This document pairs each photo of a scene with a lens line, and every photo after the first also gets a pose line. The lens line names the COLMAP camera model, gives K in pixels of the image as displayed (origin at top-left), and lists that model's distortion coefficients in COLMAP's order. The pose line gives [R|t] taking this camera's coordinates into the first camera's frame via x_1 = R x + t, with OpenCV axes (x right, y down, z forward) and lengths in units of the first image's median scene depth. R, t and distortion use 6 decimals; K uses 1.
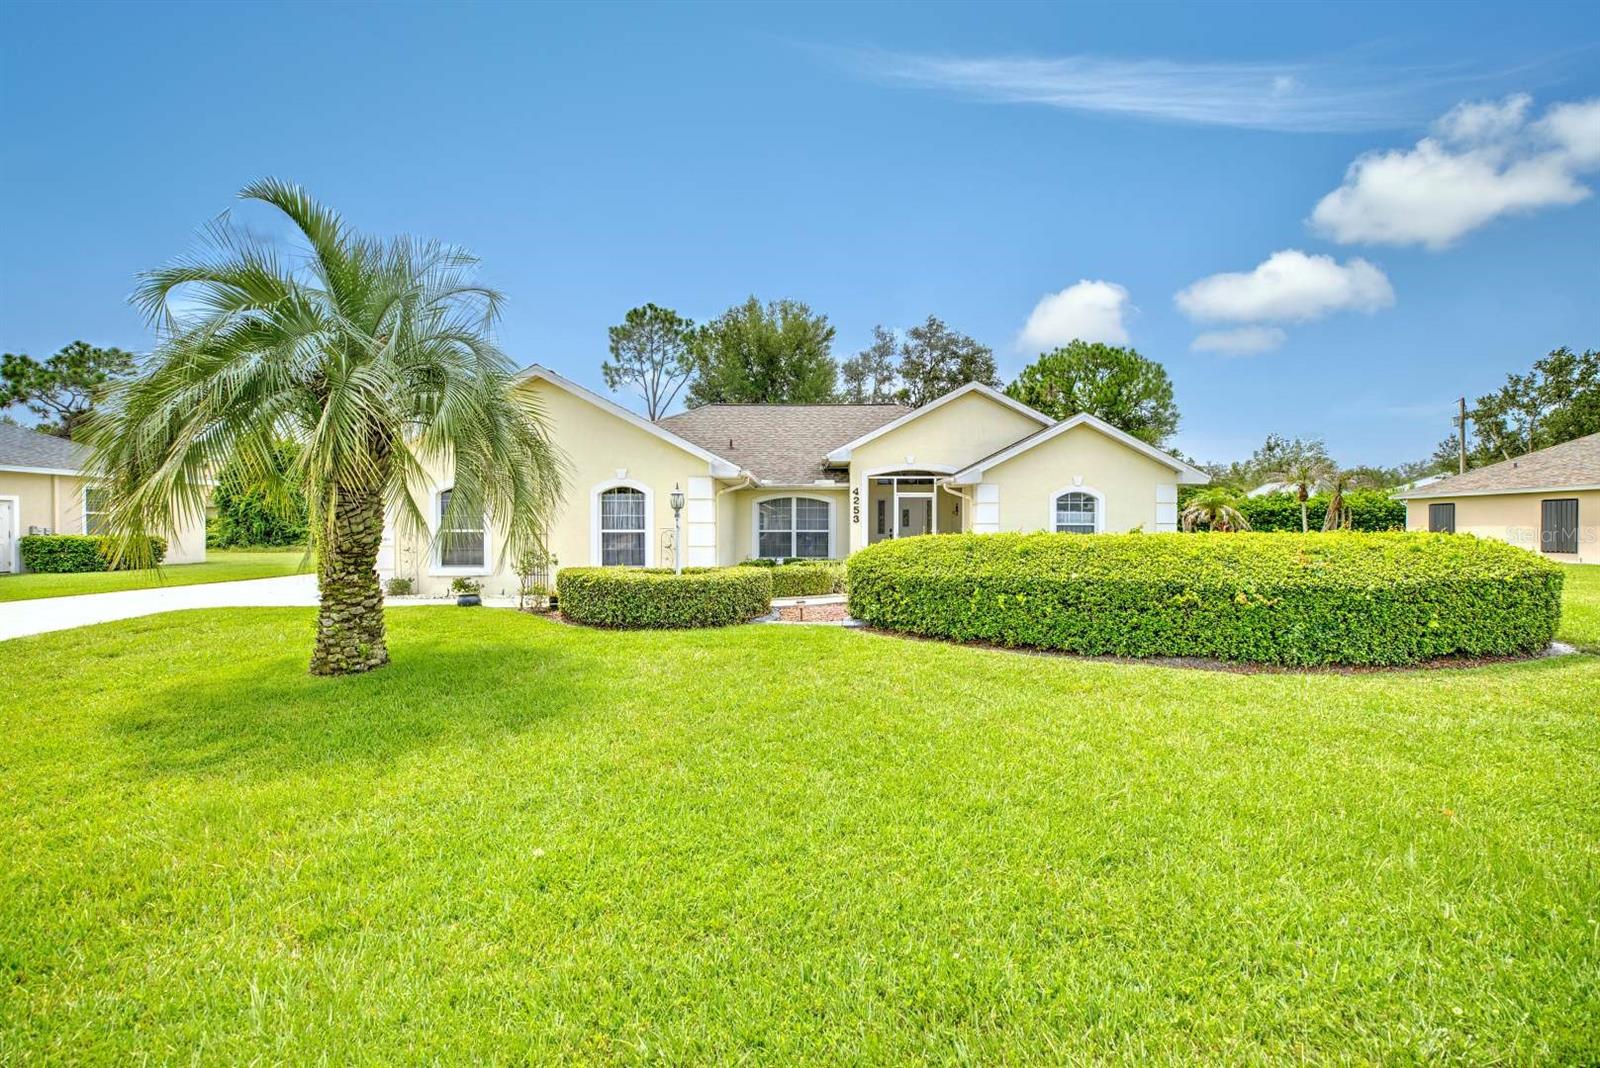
lens RADIAL K [[727.5, 0, 800.0], [0, 727.5, 534.0], [0, 0, 1]] dist [-0.045298, 0.012790]
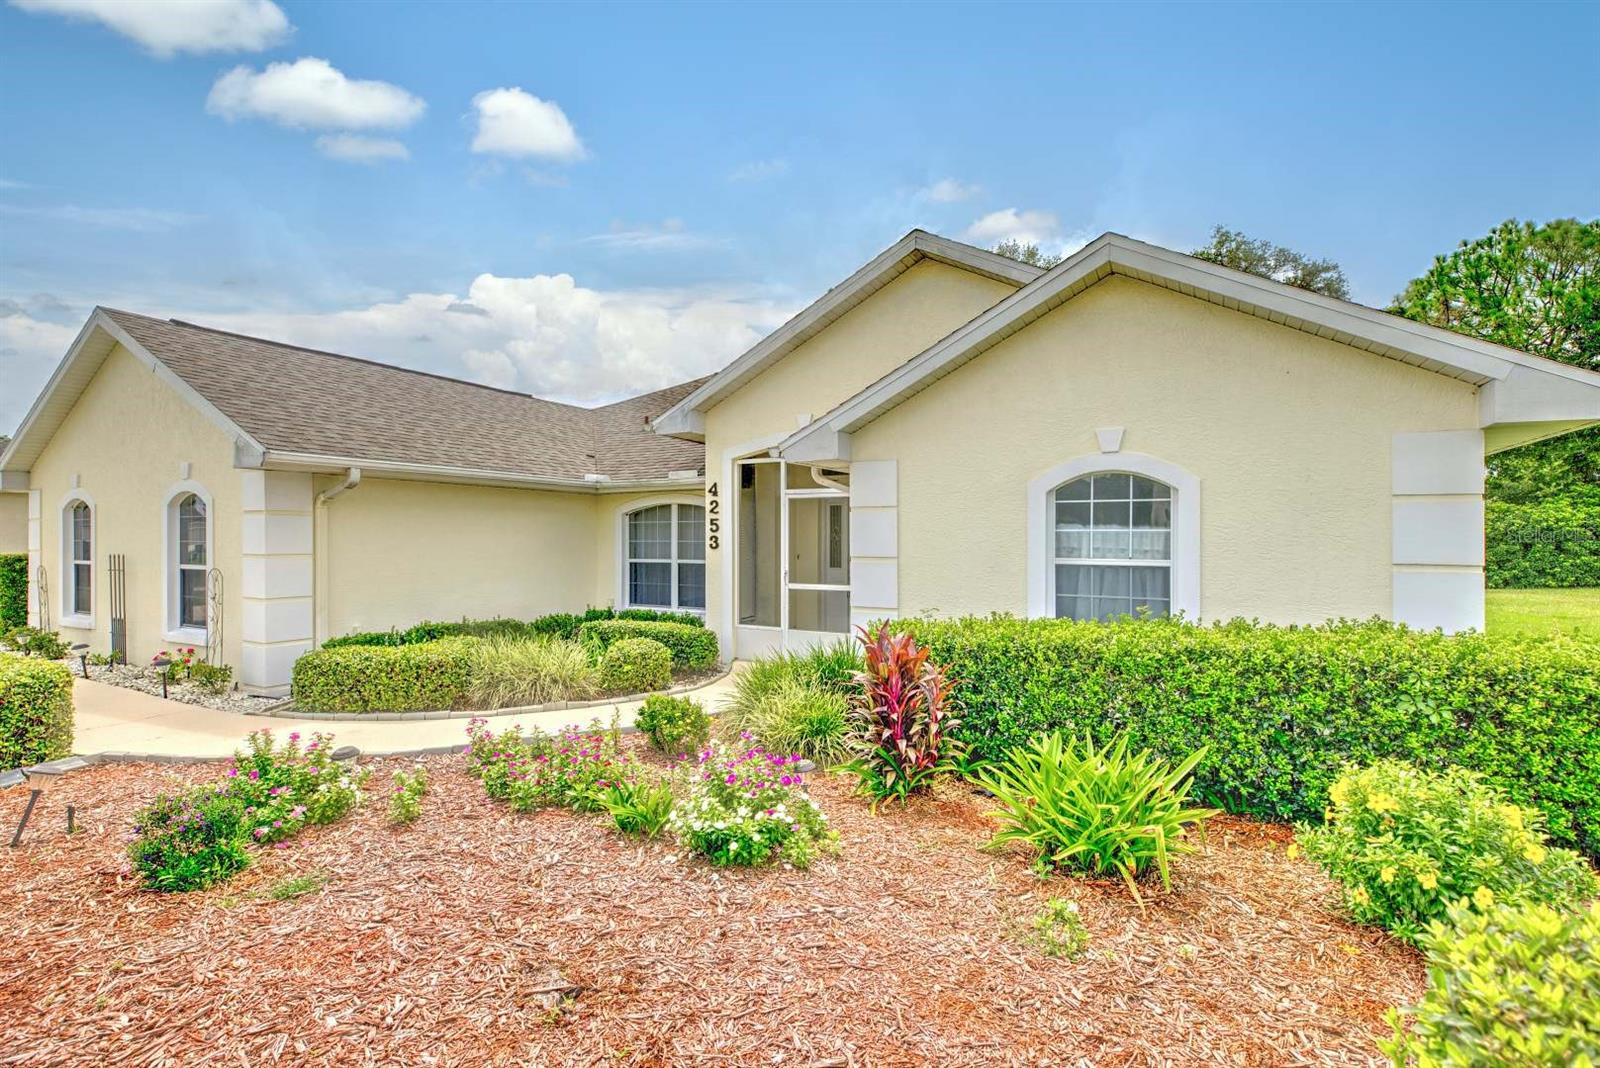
lens RADIAL K [[727.5, 0, 800.0], [0, 727.5, 534.0], [0, 0, 1]] dist [-0.045298, 0.012790]
pose [[0.872052, -0.000787, -0.489412, 0.420930], [-0.006482, 0.999892, -0.013159, -0.021461], [0.489370, 0.014648, 0.871953, 0.618045]]
